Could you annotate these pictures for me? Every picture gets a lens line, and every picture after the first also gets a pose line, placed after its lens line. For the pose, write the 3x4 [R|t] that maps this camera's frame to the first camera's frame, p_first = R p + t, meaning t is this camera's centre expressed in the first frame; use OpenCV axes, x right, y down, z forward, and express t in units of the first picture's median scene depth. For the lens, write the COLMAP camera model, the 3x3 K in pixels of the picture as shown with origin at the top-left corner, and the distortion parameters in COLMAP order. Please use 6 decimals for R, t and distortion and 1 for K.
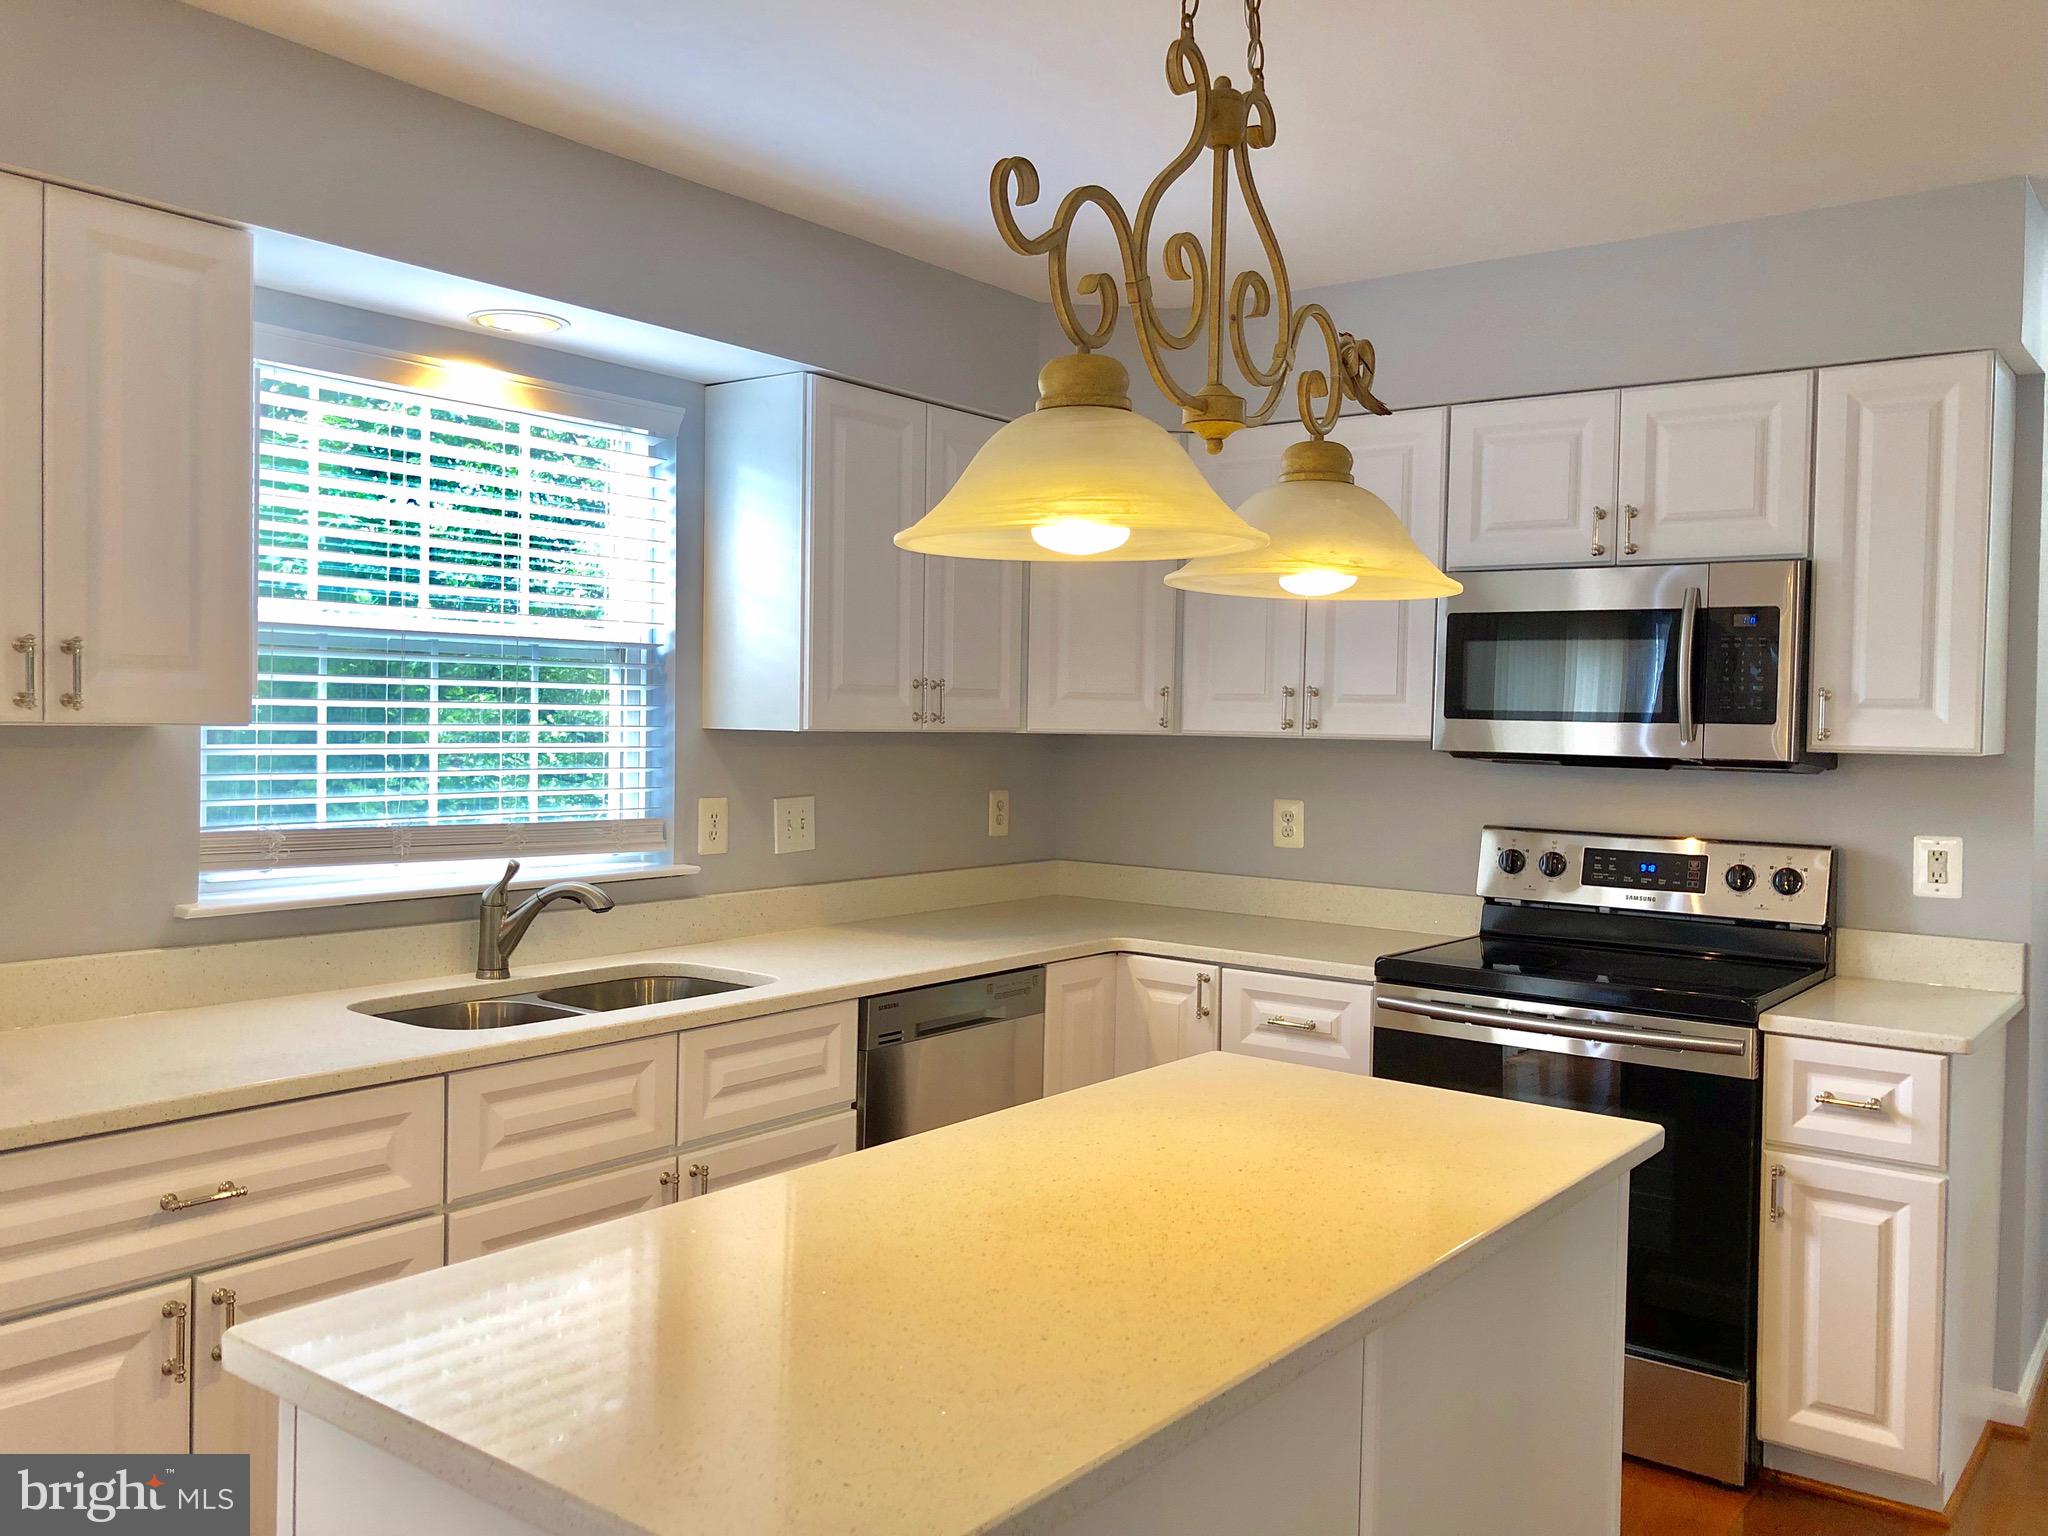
lens RADIAL K [[1670.1, 0, 1024.1], [0, 1670.1, 768.5], [0, 0, 1]] dist [0.037081, -0.009351]
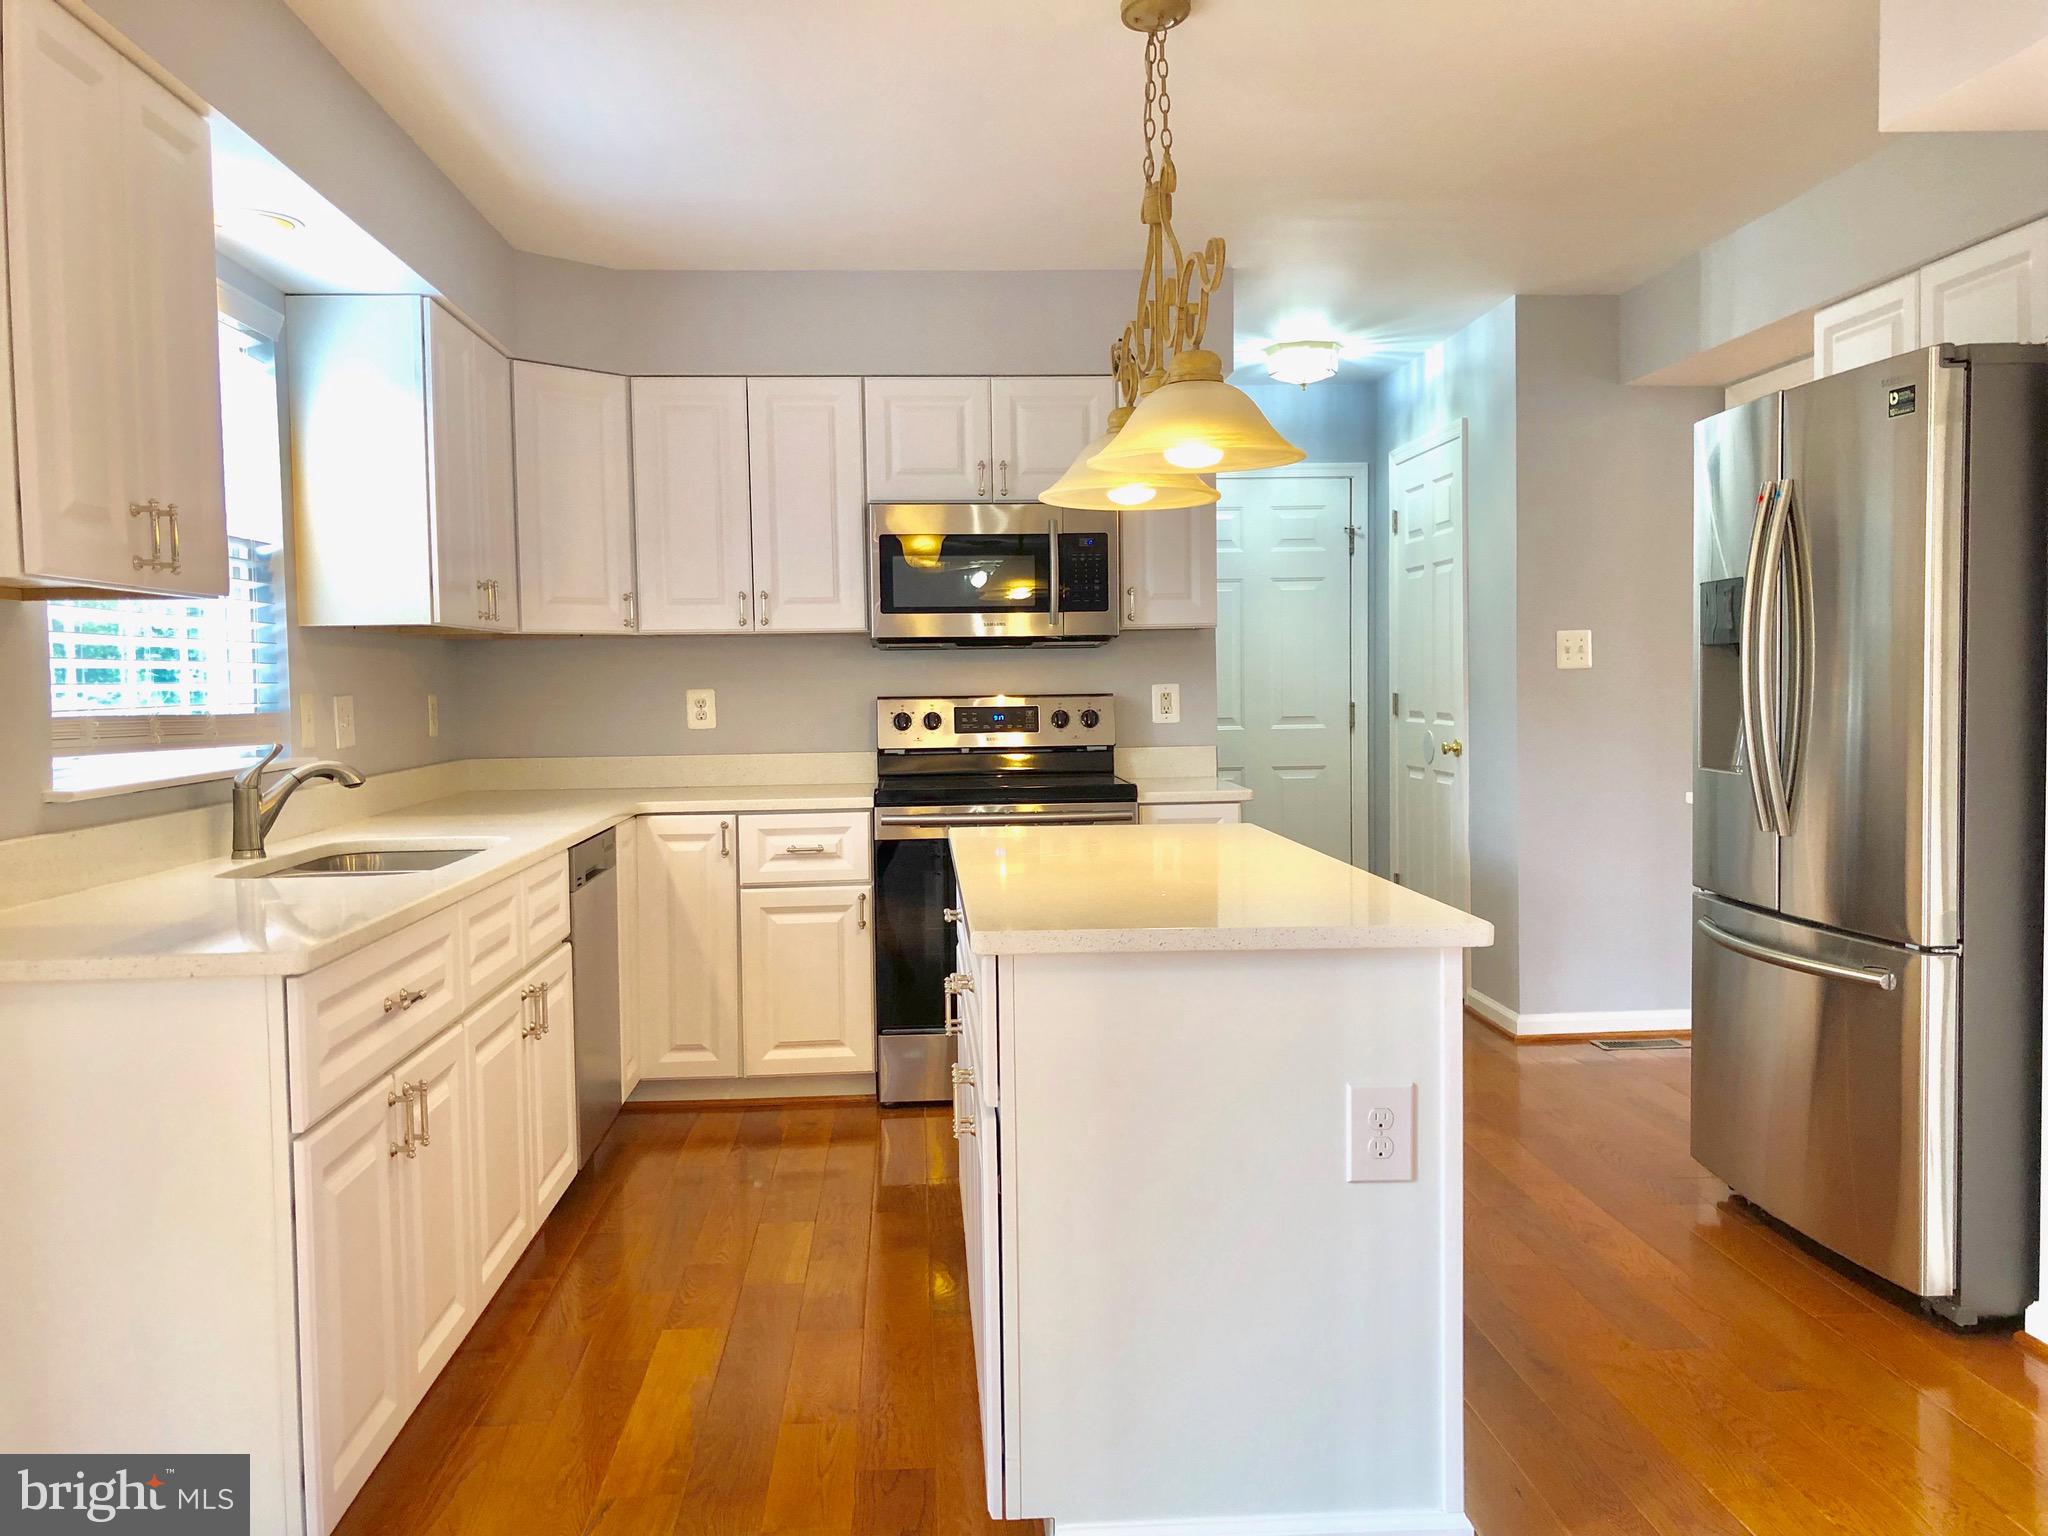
lens RADIAL K [[1670.1, 0, 1026.3], [0, 1670.1, 764.0], [0, 0, 1]] dist [0.037081, -0.009351]
pose [[0.751327, -0.065183, 0.656703, -0.562489], [0.051050, 0.997869, 0.040640, 0.043354], [-0.657953, 0.002991, 0.753053, -0.084785]]
